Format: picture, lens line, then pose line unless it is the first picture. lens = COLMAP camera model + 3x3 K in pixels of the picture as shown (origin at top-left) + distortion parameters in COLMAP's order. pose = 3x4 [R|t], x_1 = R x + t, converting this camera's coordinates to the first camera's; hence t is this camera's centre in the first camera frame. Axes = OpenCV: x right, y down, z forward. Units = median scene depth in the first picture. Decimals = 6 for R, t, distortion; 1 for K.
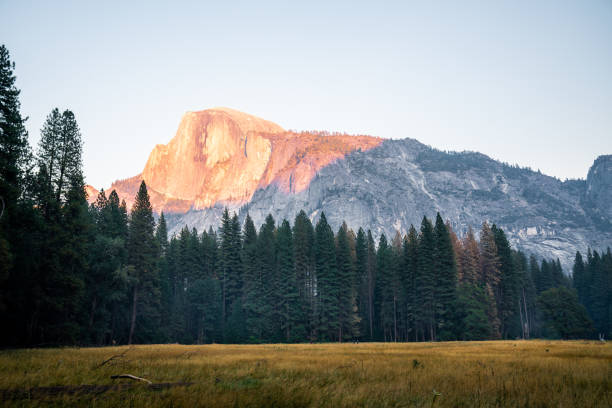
lens RADIAL K [[558.8, 0, 300.4], [0, 558.8, 204.1], [0, 0, 1]] dist [-0.044069, 0.156560]
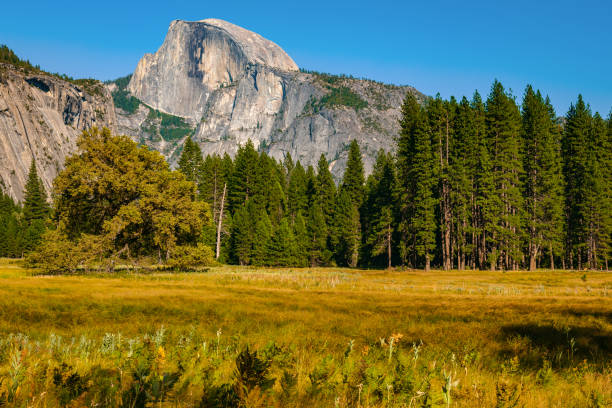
lens RADIAL K [[942.4, 0, 304.3], [0, 942.4, 189.7], [0, 0, 1]] dist [0.156888, 0.757470]
pose [[0.994497, 0.016884, 0.103394, -0.442127], [-0.034680, 0.984341, 0.172830, -0.493647], [-0.098857, -0.175464, 0.979510, -1.901380]]
